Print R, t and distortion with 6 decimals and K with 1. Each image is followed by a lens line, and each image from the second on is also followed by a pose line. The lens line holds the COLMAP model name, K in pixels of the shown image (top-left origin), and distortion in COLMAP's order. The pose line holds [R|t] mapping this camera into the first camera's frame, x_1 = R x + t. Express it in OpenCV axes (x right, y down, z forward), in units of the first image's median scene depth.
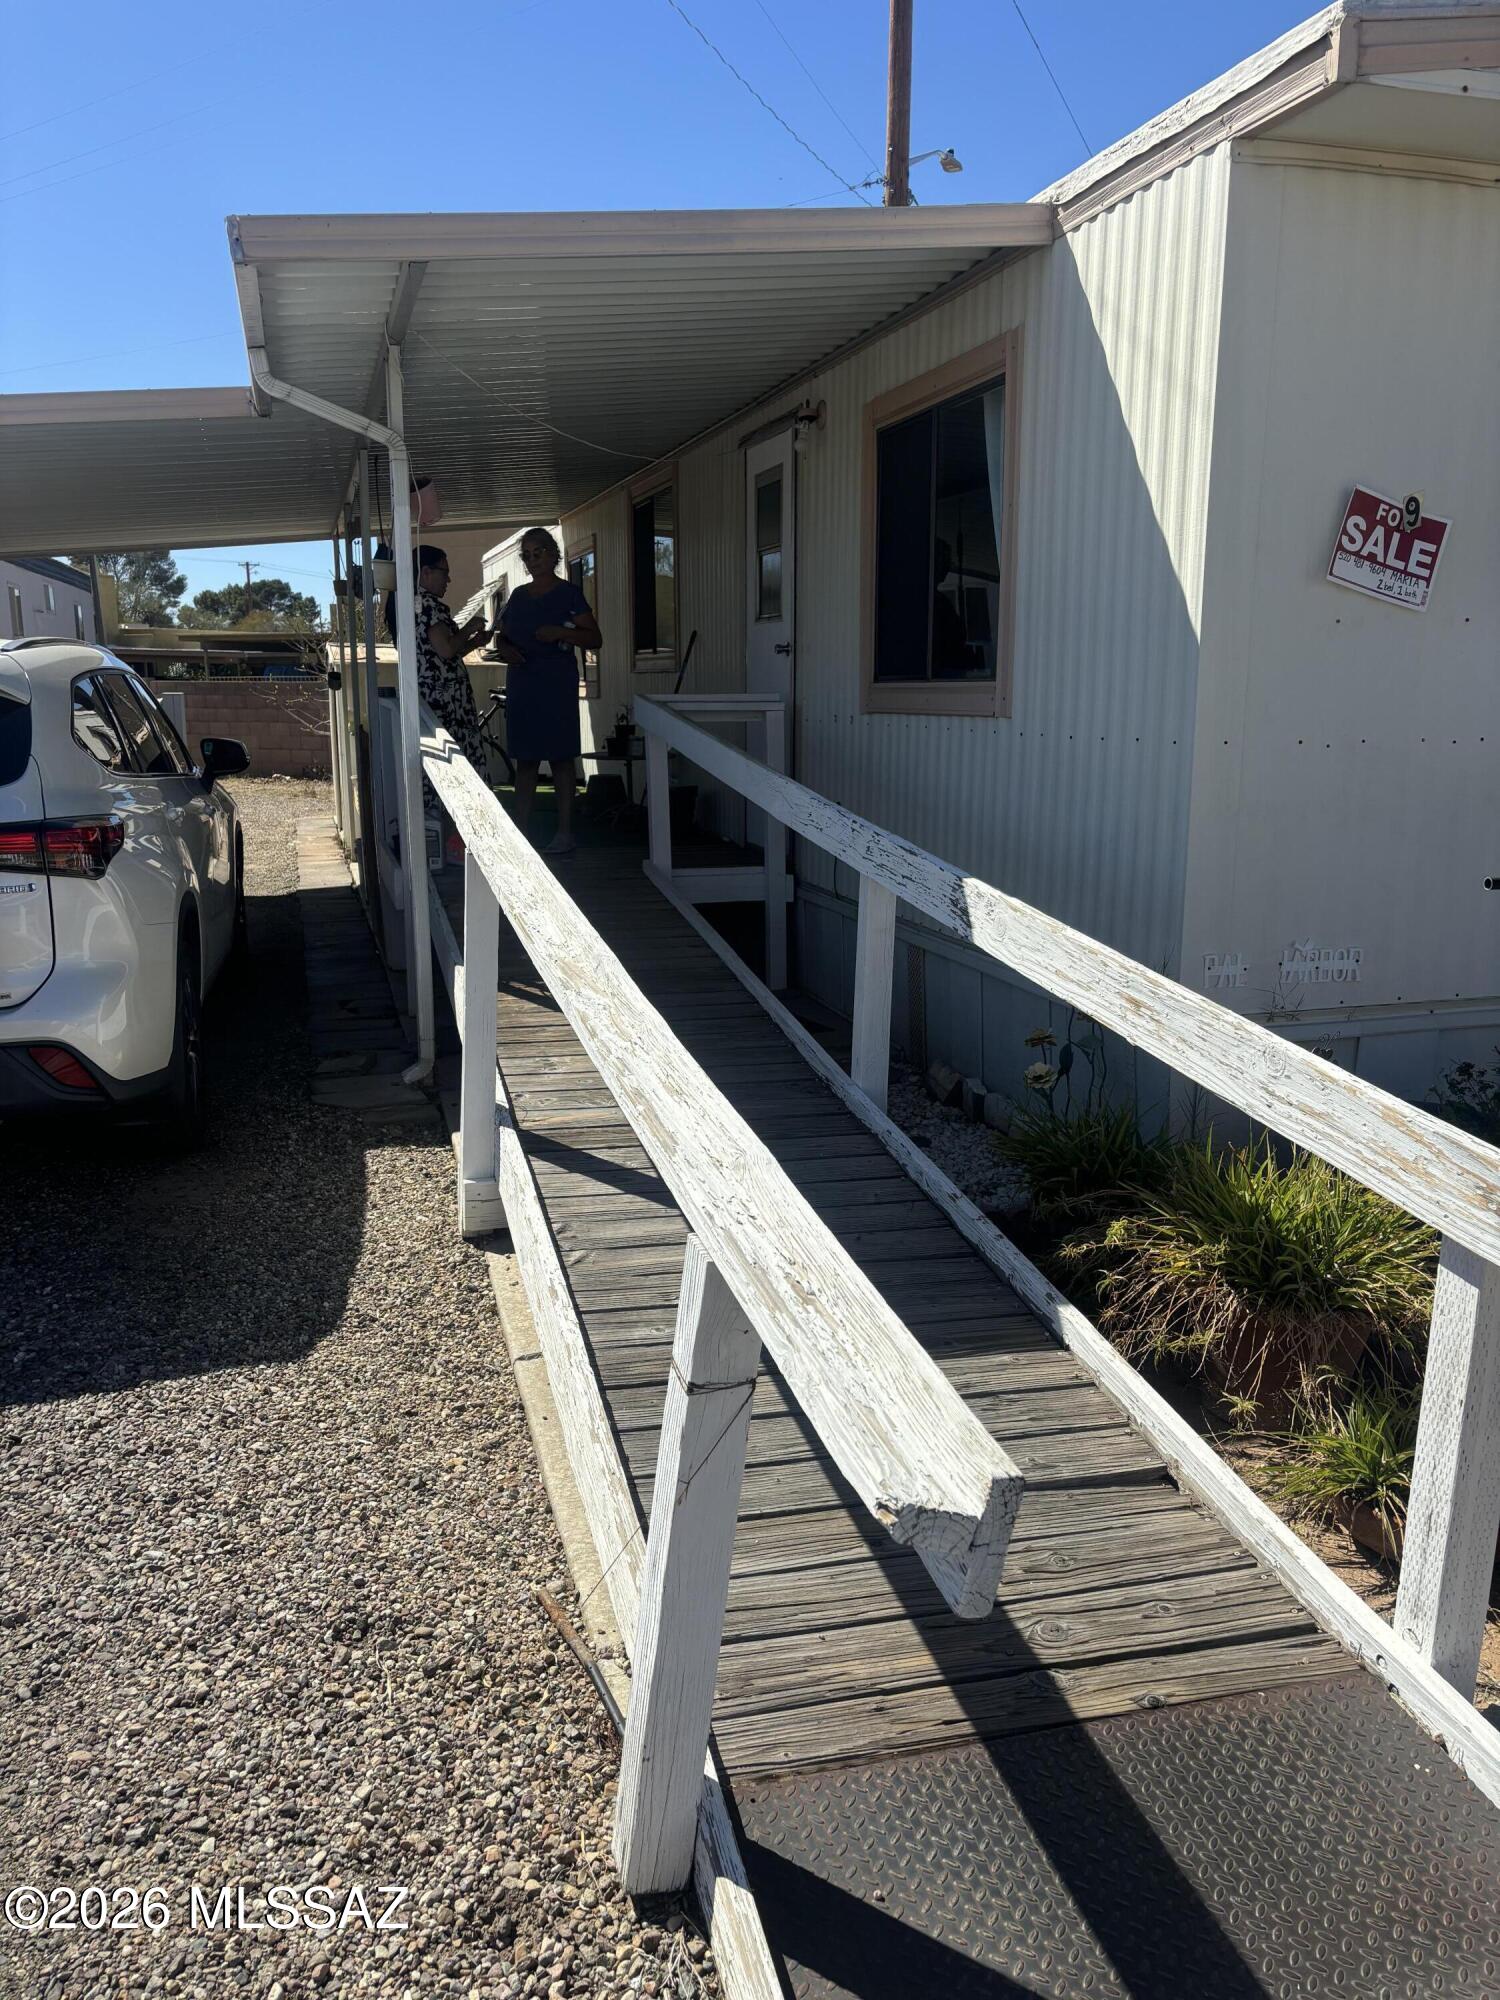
lens RADIAL K [[1507.1, 0, 752.3], [0, 1507.1, 994.7], [0, 0, 1]] dist [0.050305, -0.044972]
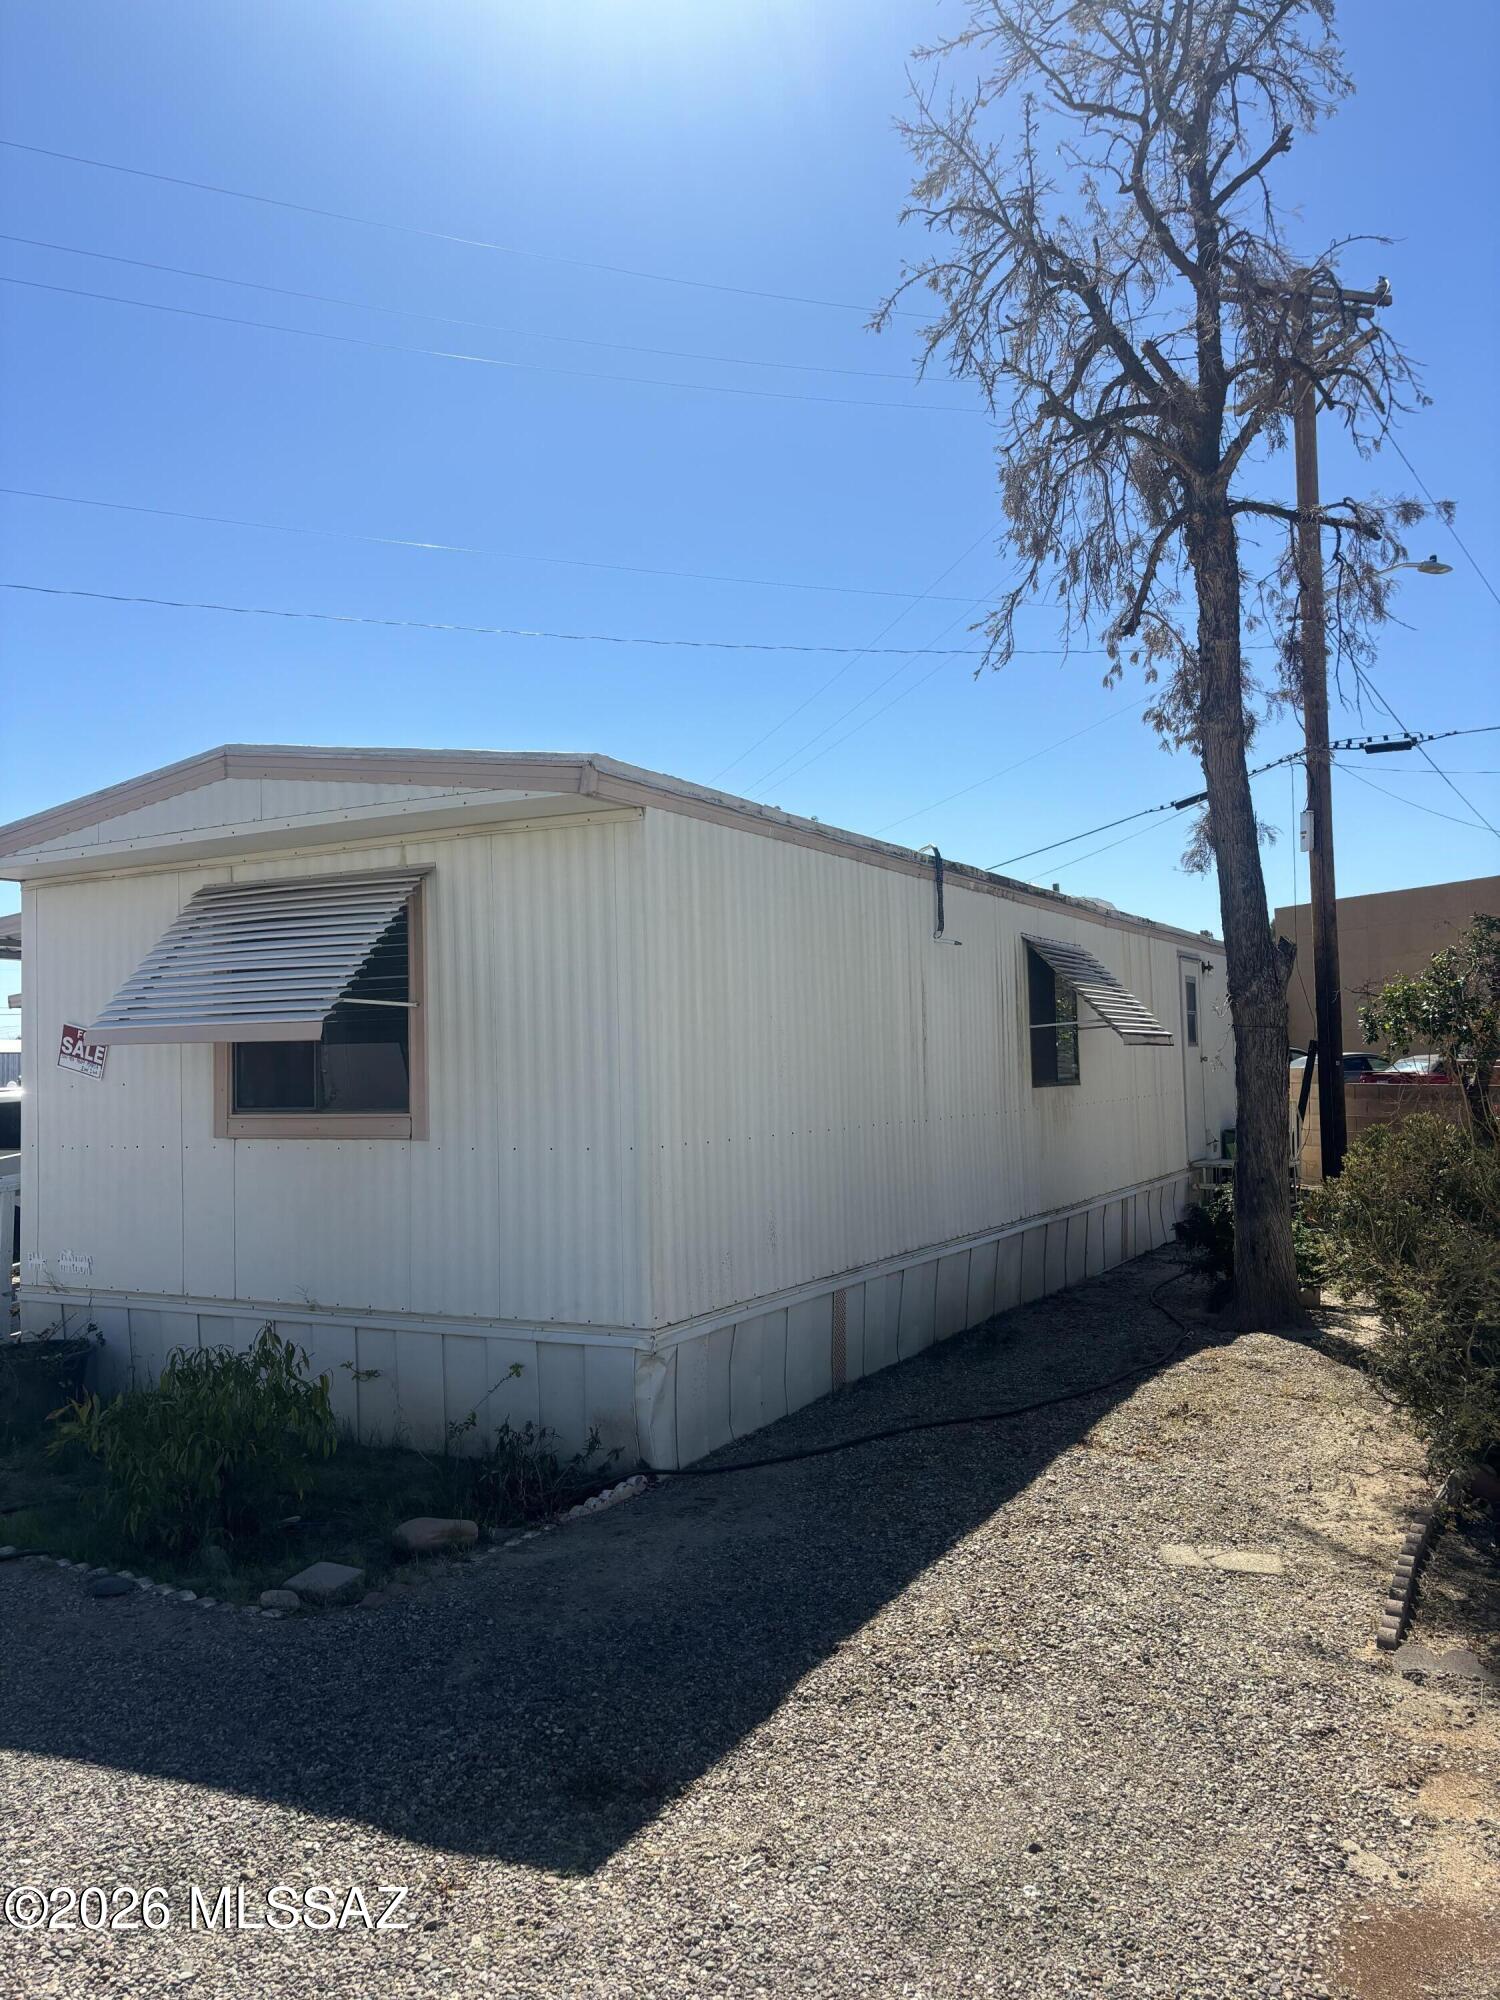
lens RADIAL K [[1507.1, 0, 733.1], [0, 1507.1, 990.3], [0, 0, 1]] dist [0.050305, -0.044972]
pose [[0.721577, -0.054144, -0.690213, 2.410944], [-0.127095, 0.969636, -0.208934, -0.061754], [0.680568, 0.238484, 0.692786, 0.177859]]
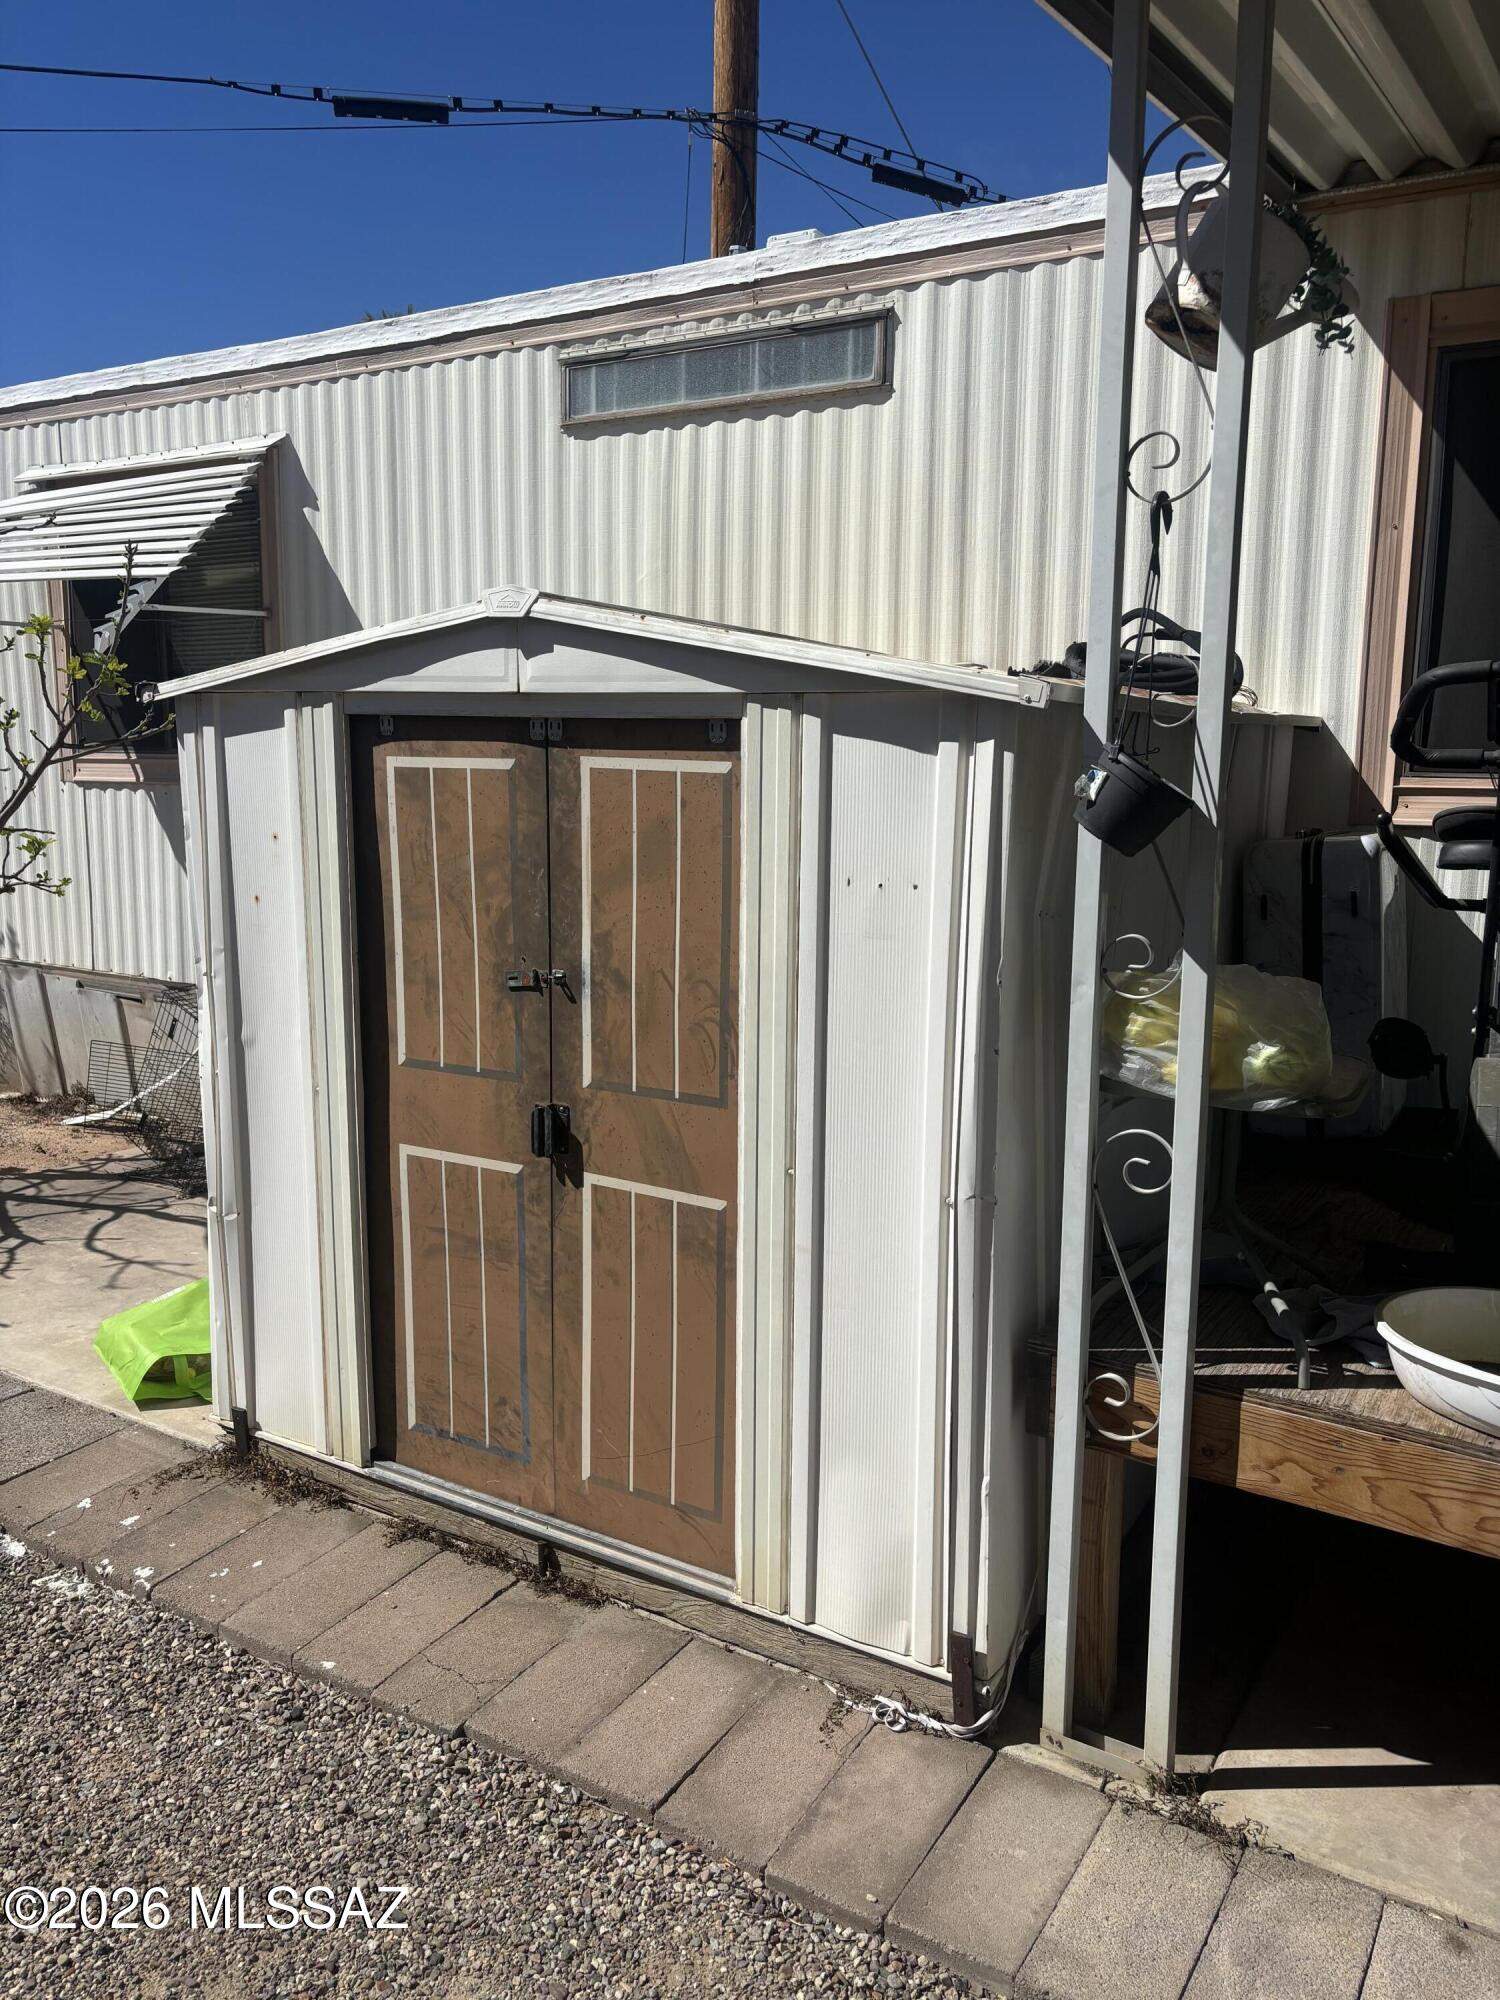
lens RADIAL K [[1507.1, 0, 753.7], [0, 1507.1, 1002.9], [0, 0, 1]] dist [0.050305, -0.044972]
pose [[0.708432, -0.111193, 0.696965, -1.177345], [0.159793, 0.987138, -0.004935, -0.600864], [-0.687452, 0.114866, 0.717088, 2.822168]]
